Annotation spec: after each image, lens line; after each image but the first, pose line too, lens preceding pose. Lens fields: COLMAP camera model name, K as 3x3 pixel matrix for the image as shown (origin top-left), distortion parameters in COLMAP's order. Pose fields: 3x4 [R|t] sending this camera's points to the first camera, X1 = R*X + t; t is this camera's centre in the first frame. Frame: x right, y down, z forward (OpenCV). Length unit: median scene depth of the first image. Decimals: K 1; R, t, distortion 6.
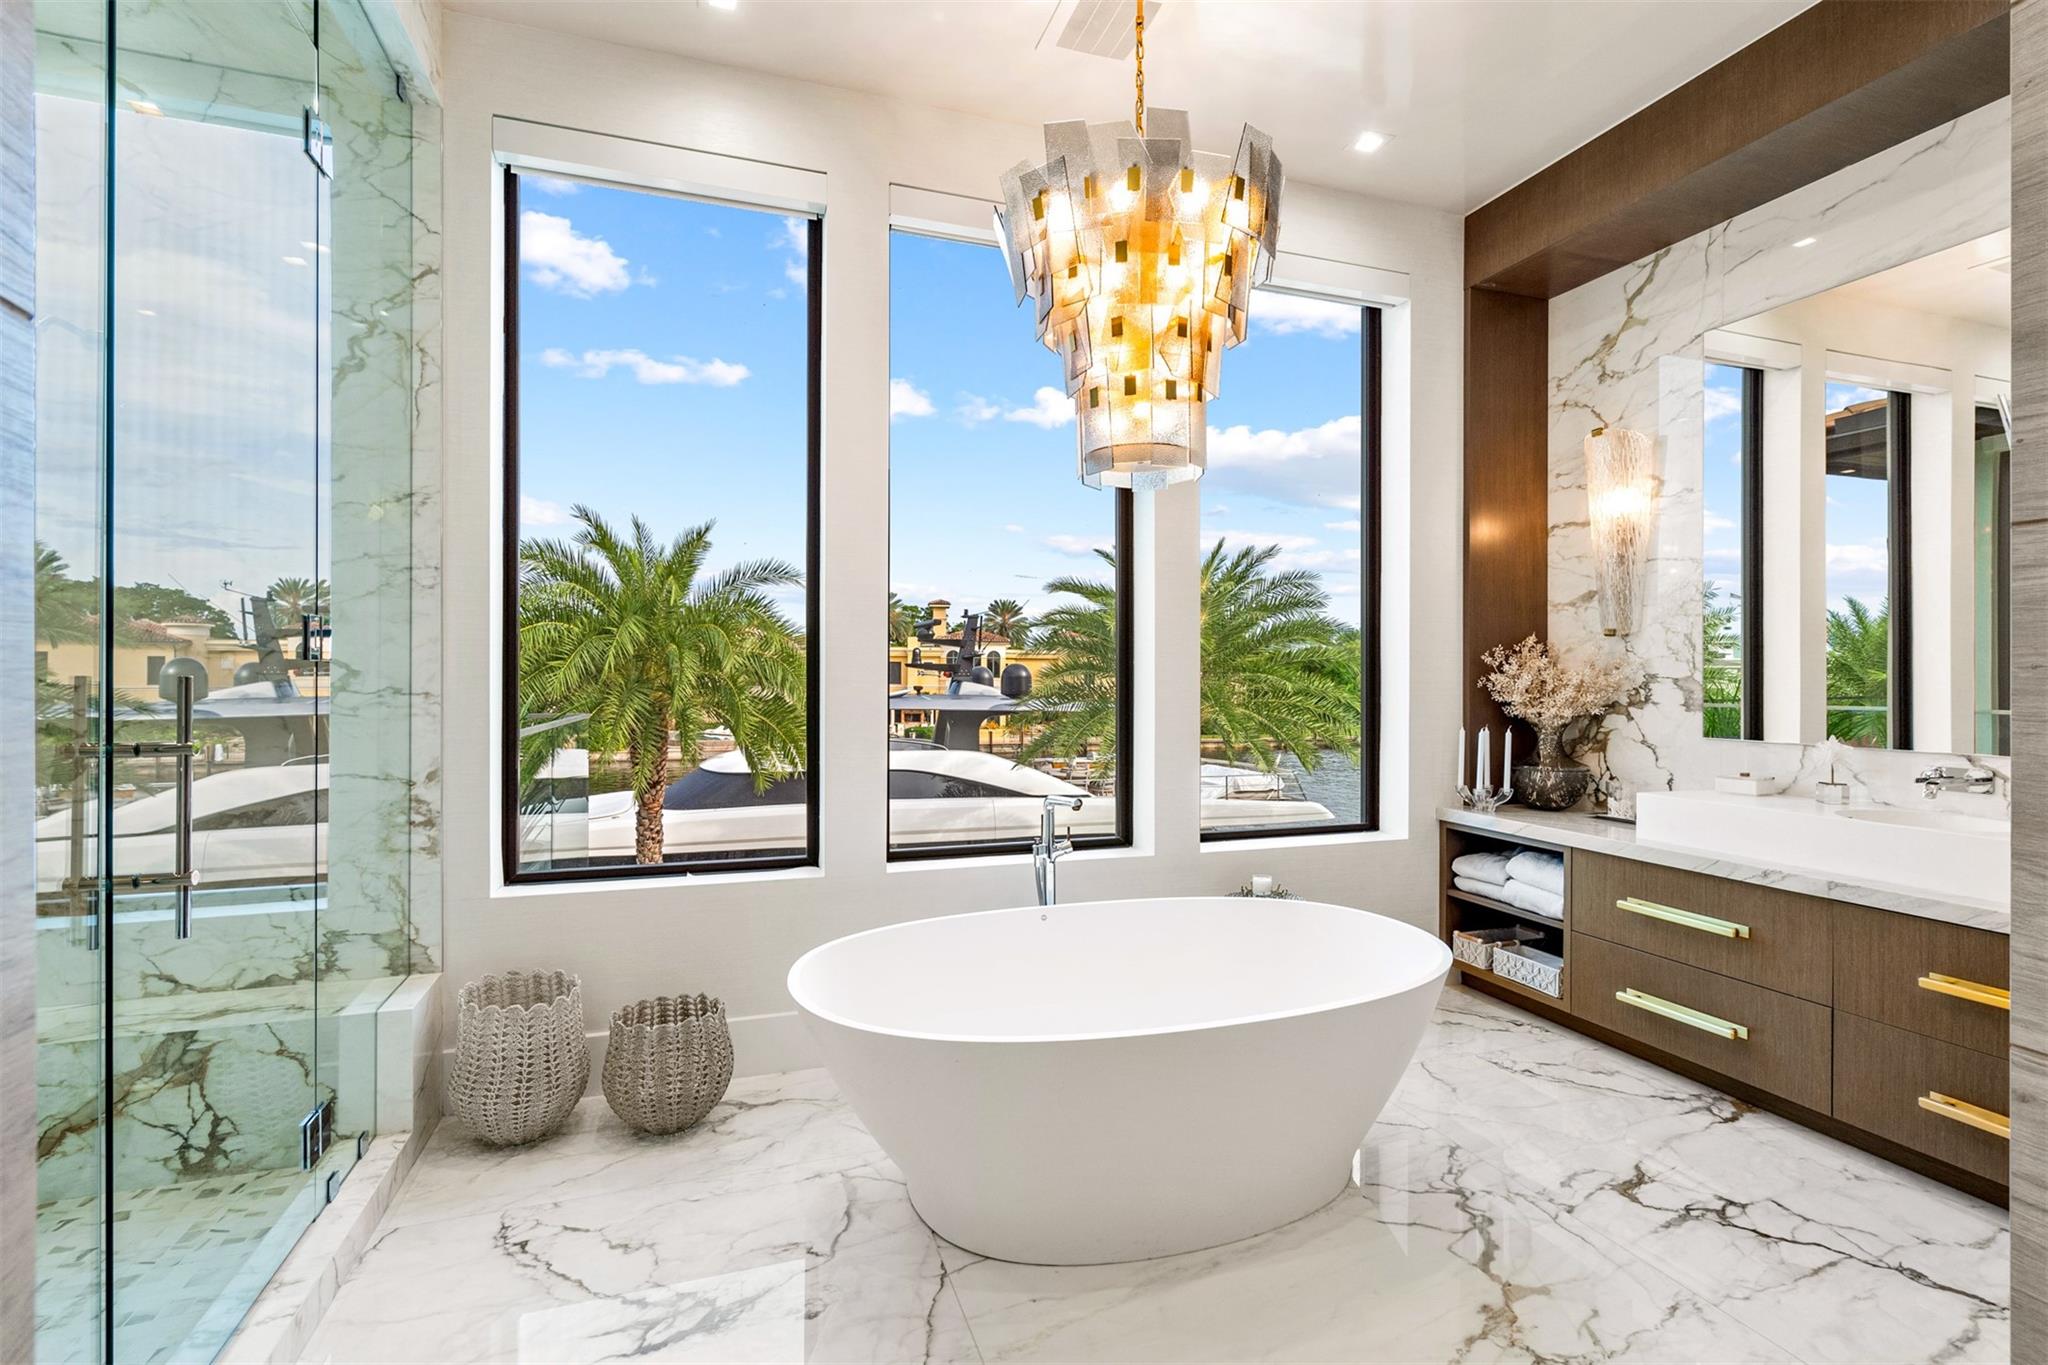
lens RADIAL K [[931.6, 0, 1024.5], [0, 931.6, 679.0], [0, 0, 1]] dist [-0.008922, 0.002981]
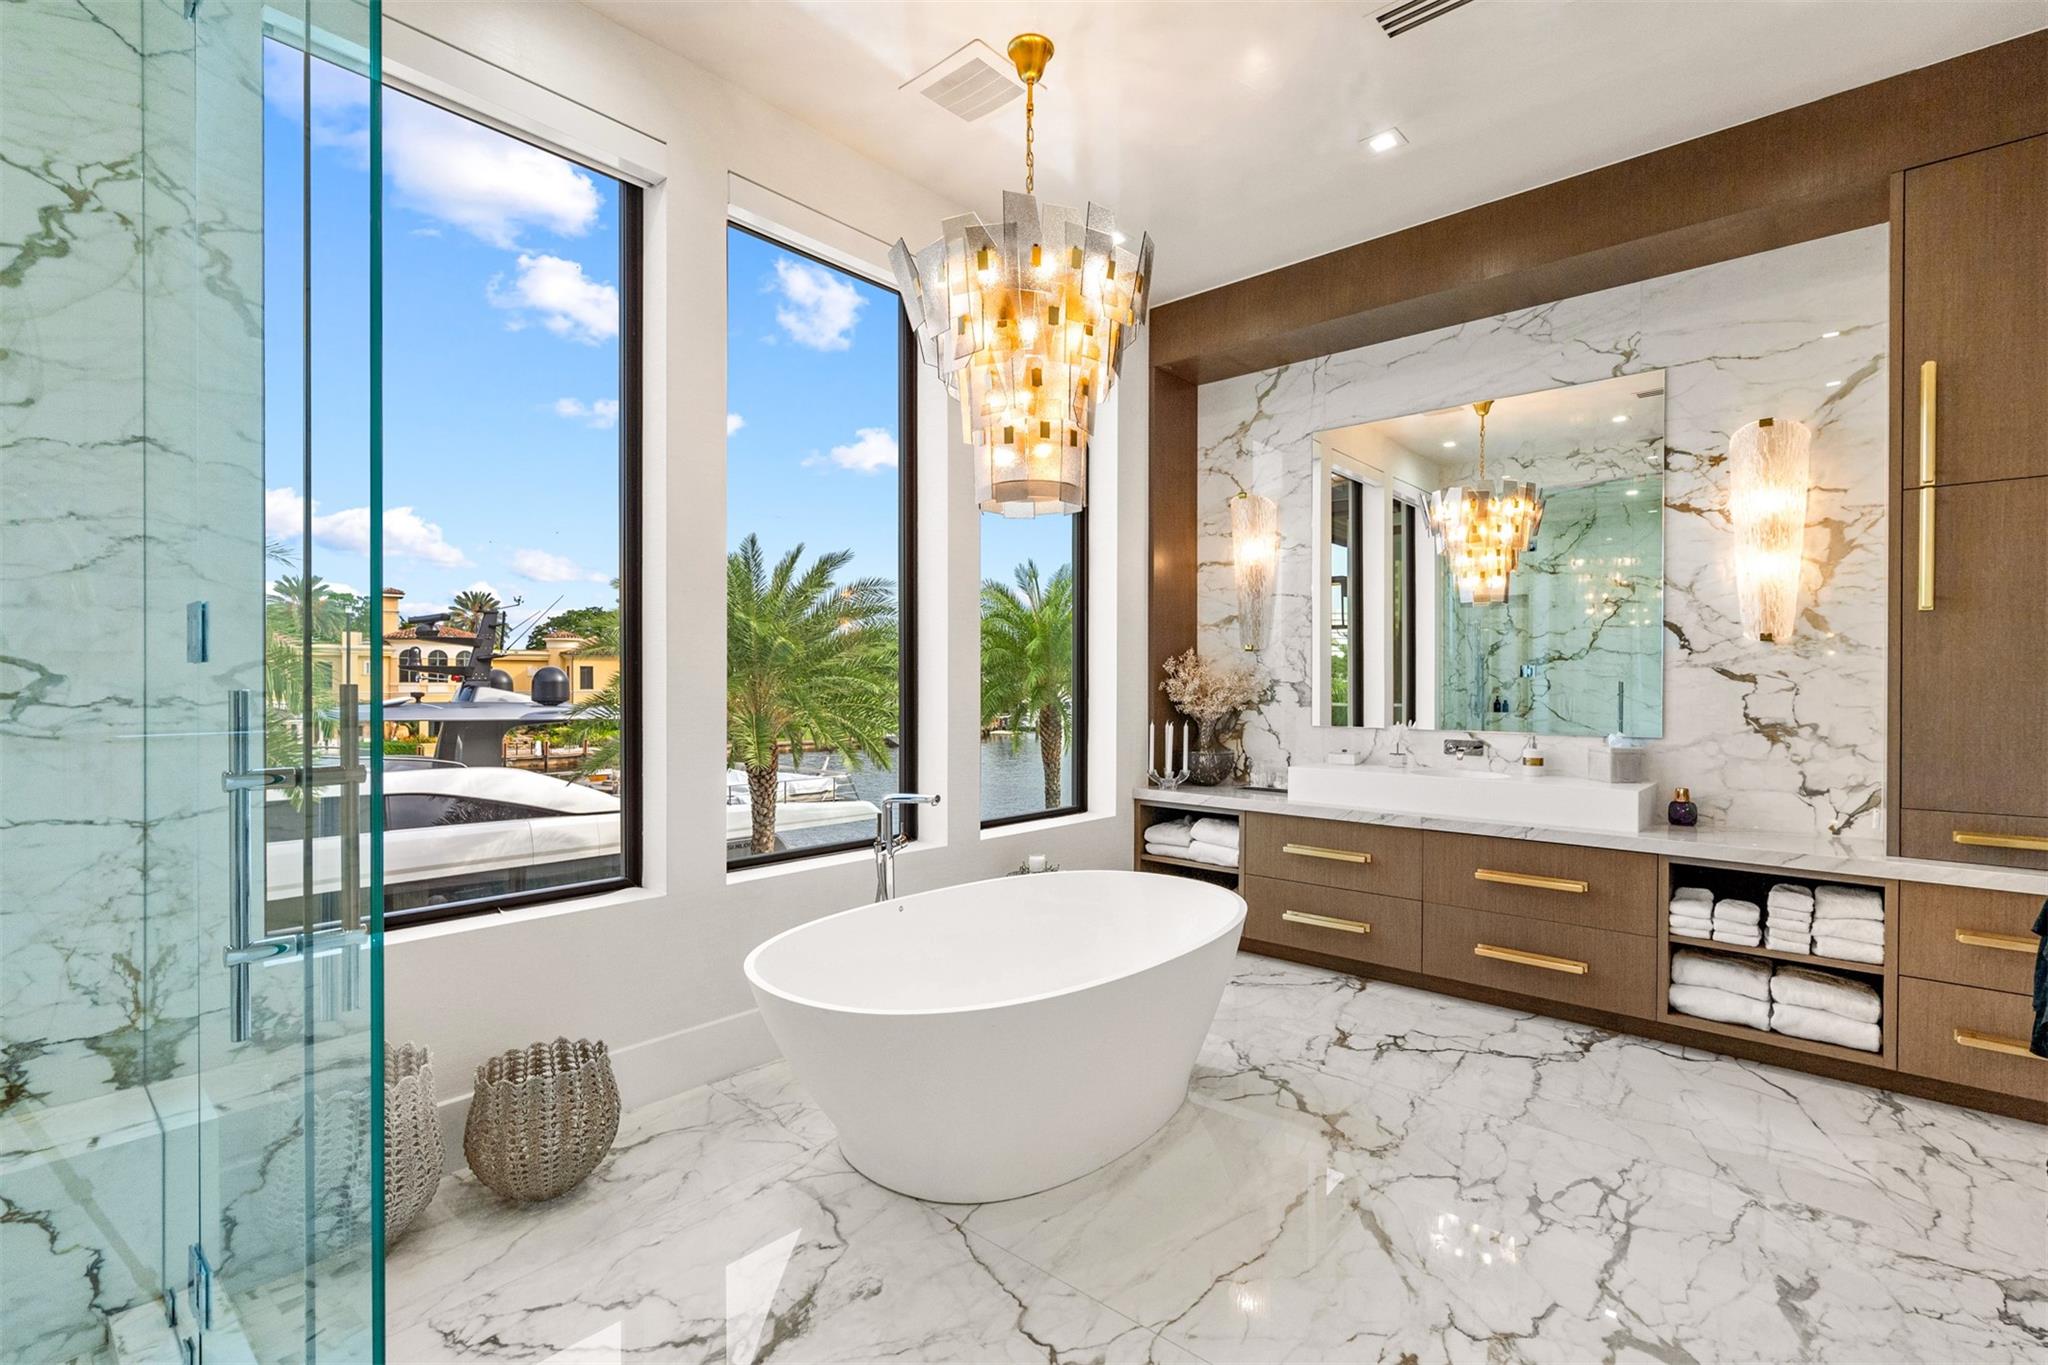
lens RADIAL K [[931.6, 0, 1037.6], [0, 931.6, 689.5], [0, 0, 1]] dist [-0.008922, 0.002981]
pose [[0.866429, -0.004953, 0.499275, -0.313736], [0.001401, 0.999971, 0.007489, -0.001613], [-0.499298, -0.005789, 0.866411, 0.001217]]
